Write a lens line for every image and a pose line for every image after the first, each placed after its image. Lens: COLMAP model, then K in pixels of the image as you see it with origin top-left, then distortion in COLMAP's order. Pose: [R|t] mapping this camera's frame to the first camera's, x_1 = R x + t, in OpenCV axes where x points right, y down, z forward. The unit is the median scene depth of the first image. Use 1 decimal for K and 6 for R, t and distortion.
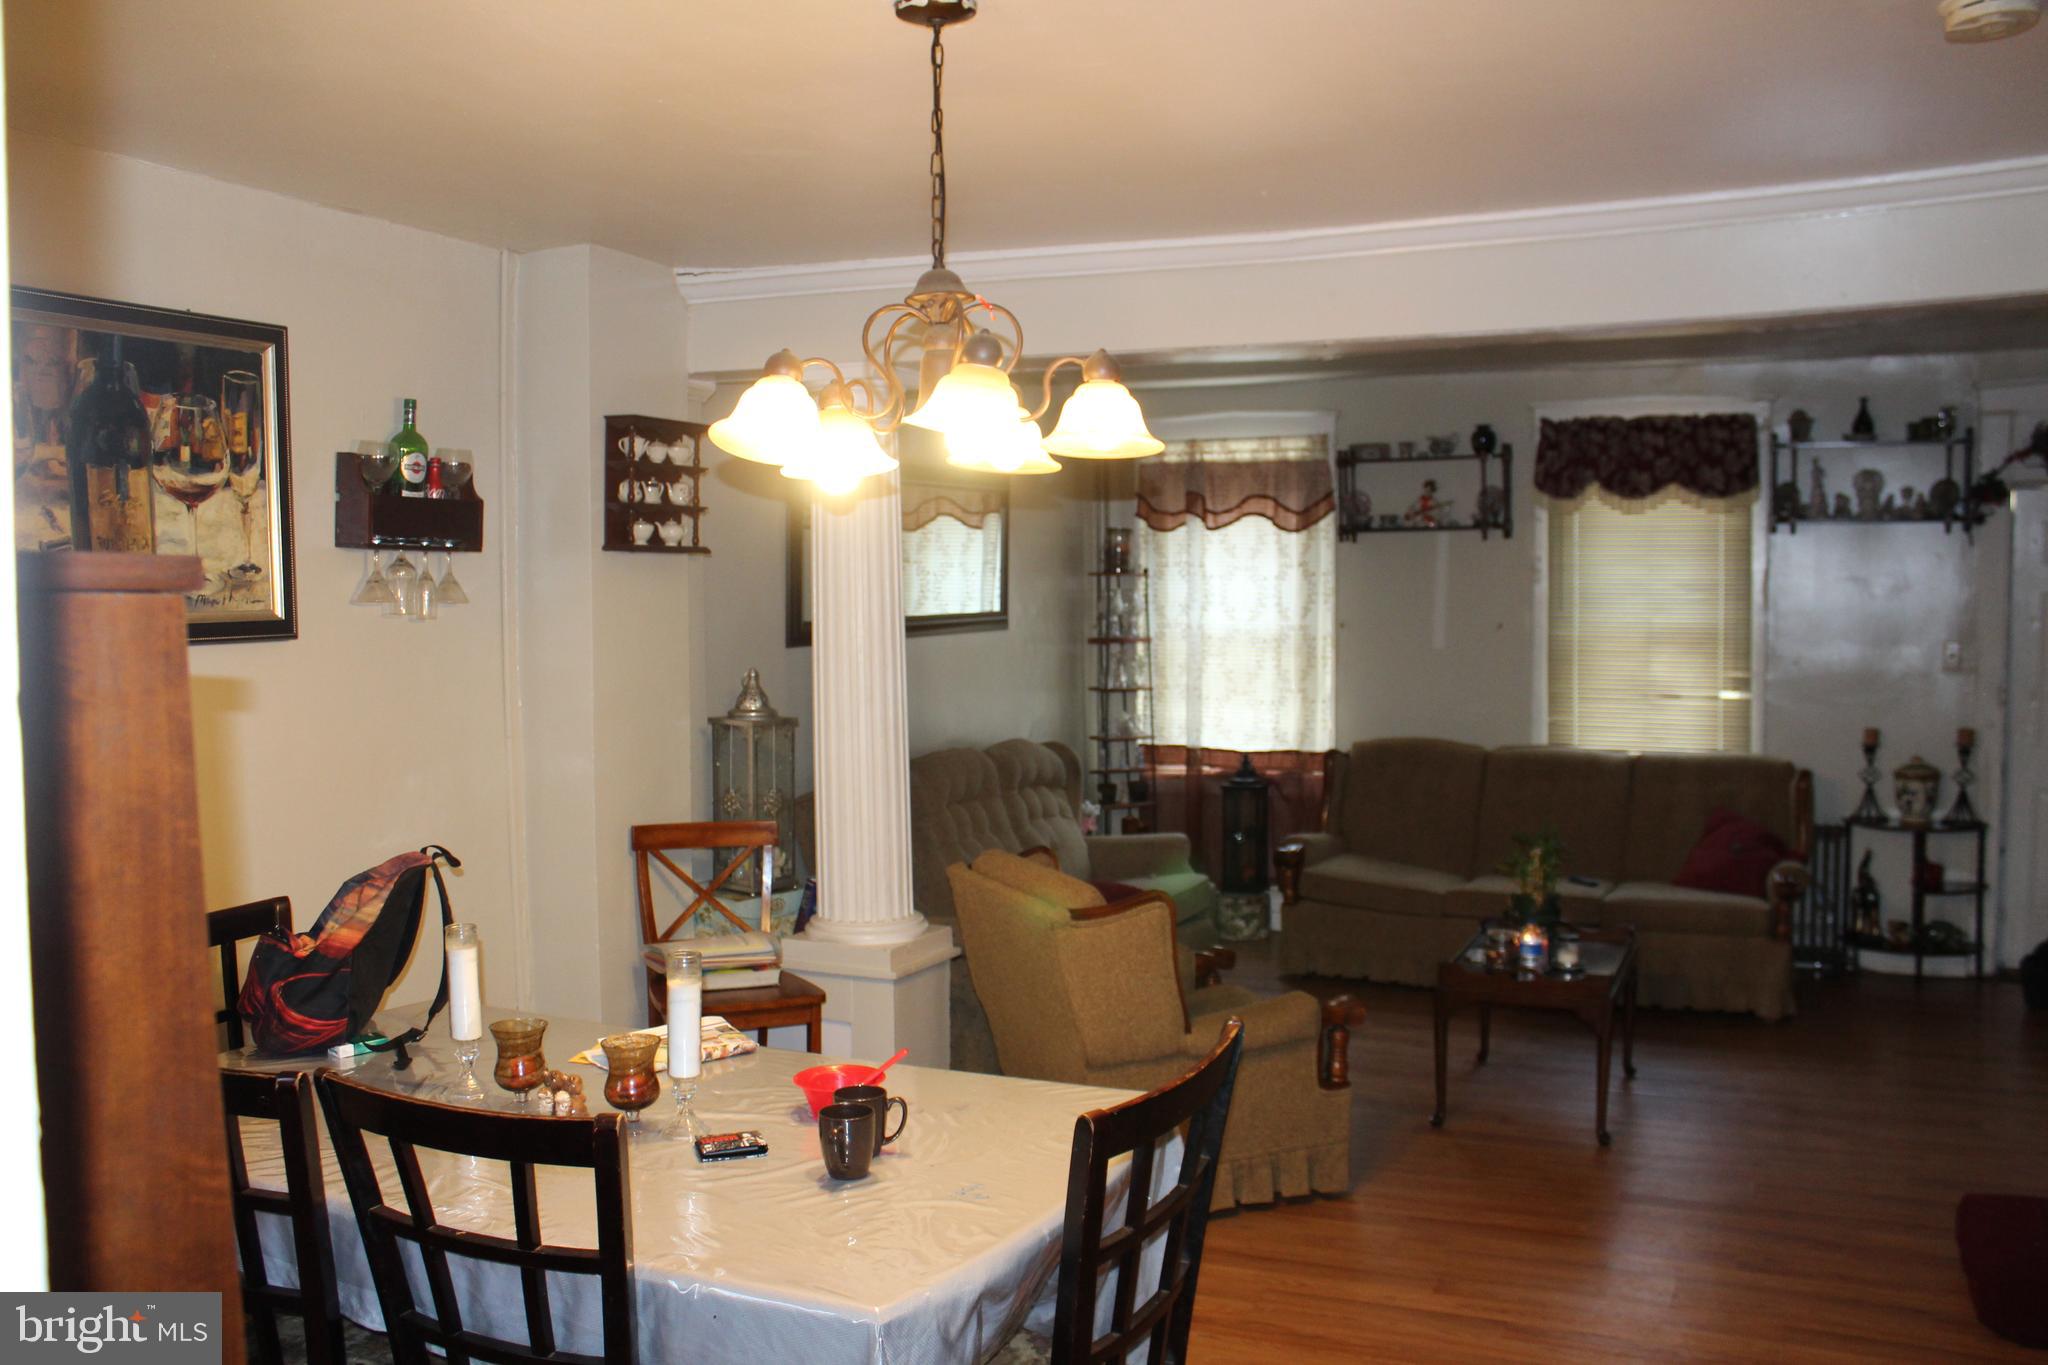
lens RADIAL K [[1667.0, 0, 1024.0], [0, 1667.0, 682.5], [0, 0, 1]] dist [-0.170101, 0.144121]
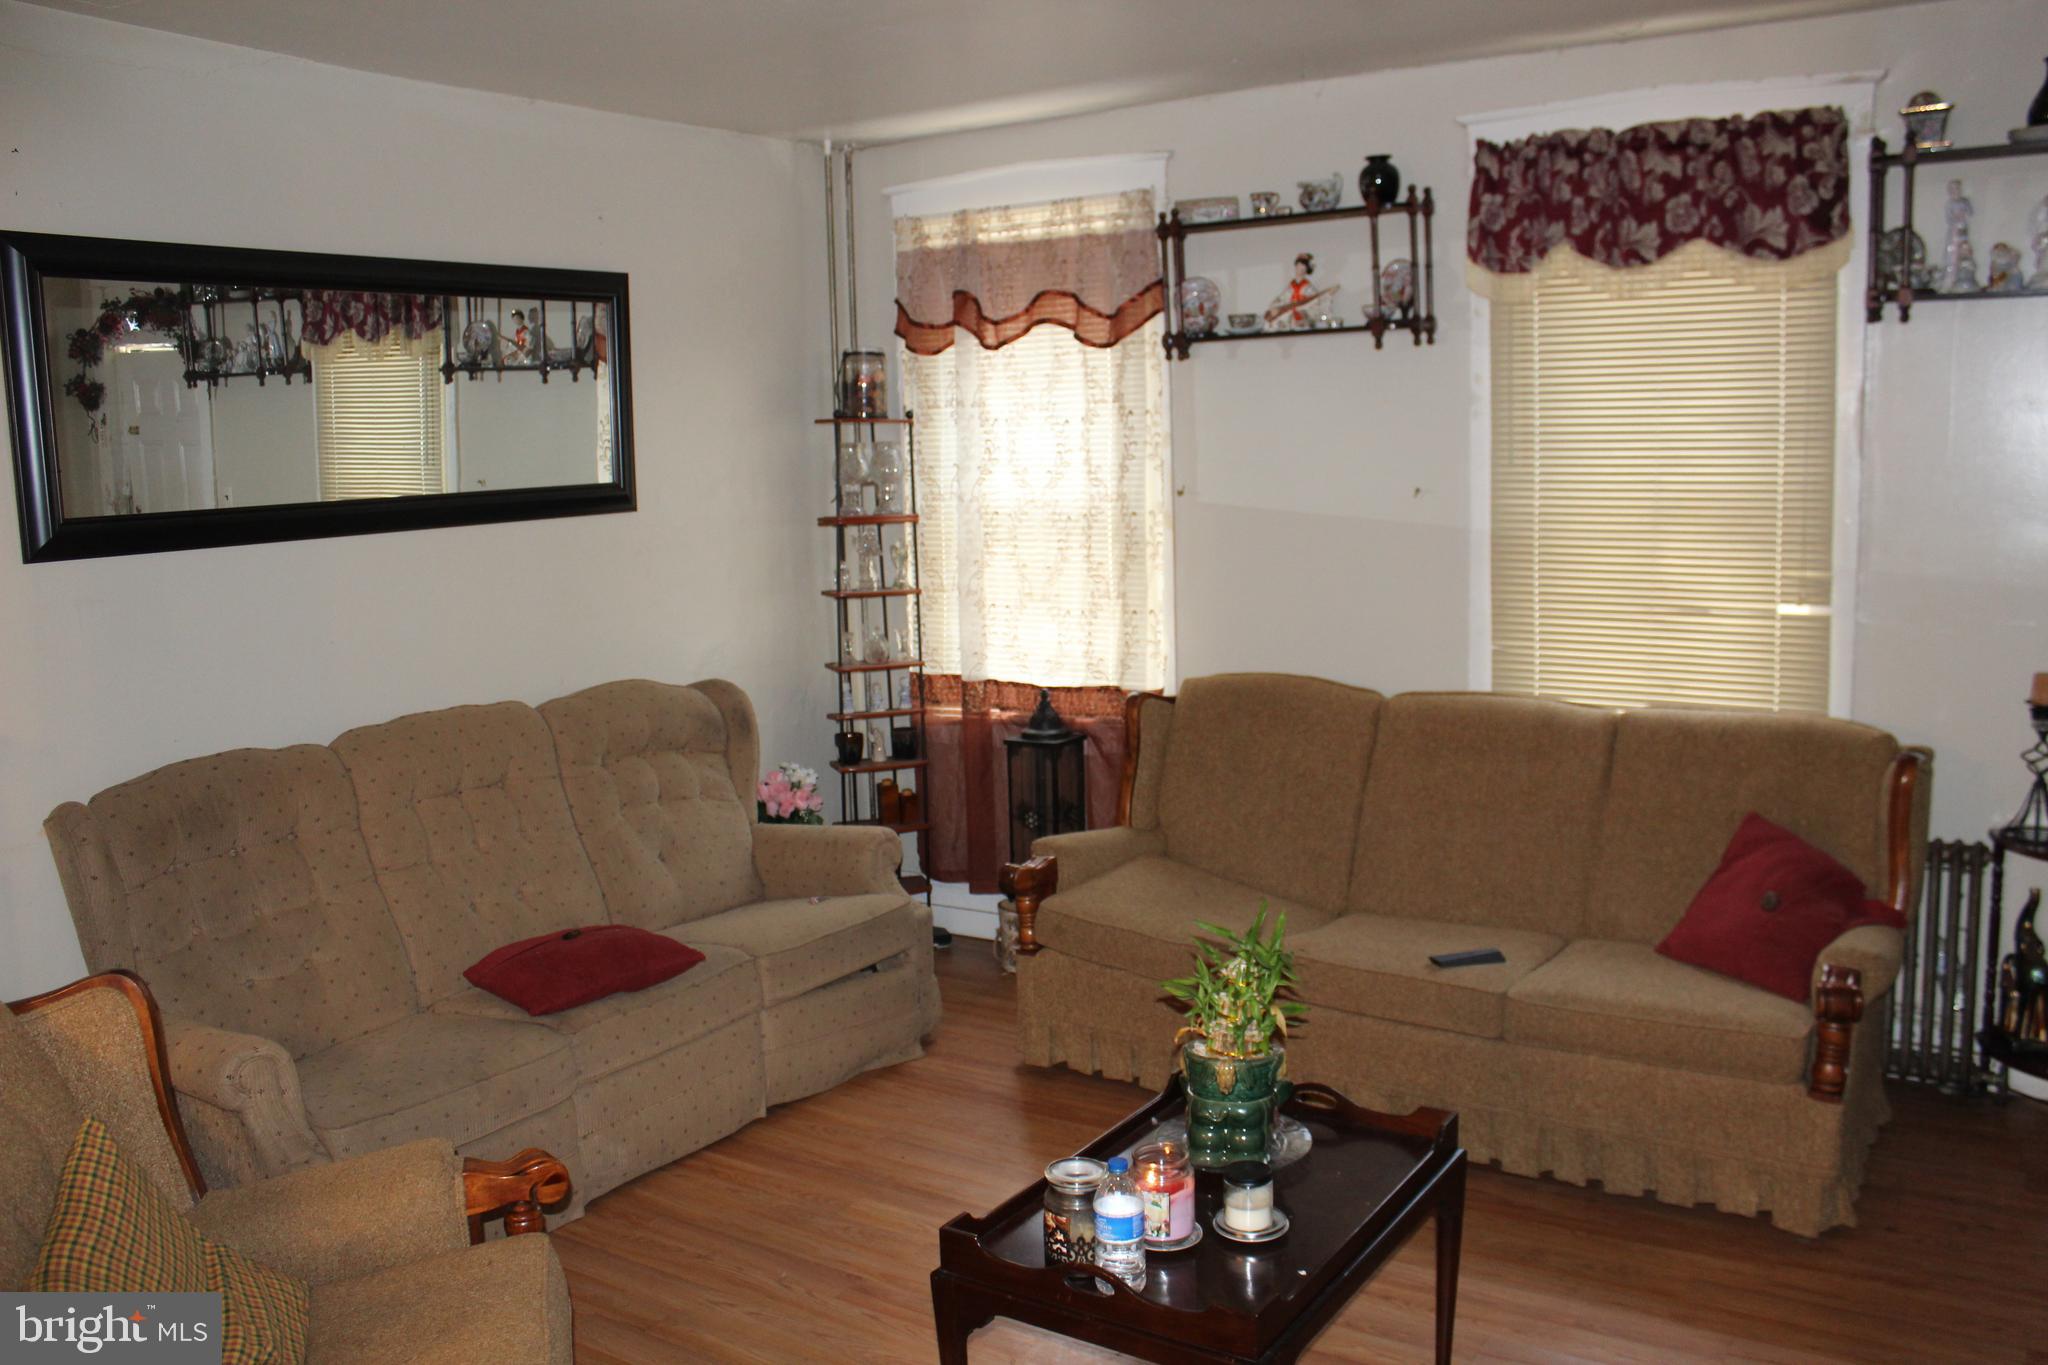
lens RADIAL K [[1667.0, 0, 1024.0], [0, 1667.0, 682.5], [0, 0, 1]] dist [-0.170101, 0.144121]
pose [[0.990464, -0.003101, -0.137740, 0.223676], [0.015623, 0.995826, 0.089928, -0.020488], [0.136886, -0.091223, 0.986378, 0.363458]]
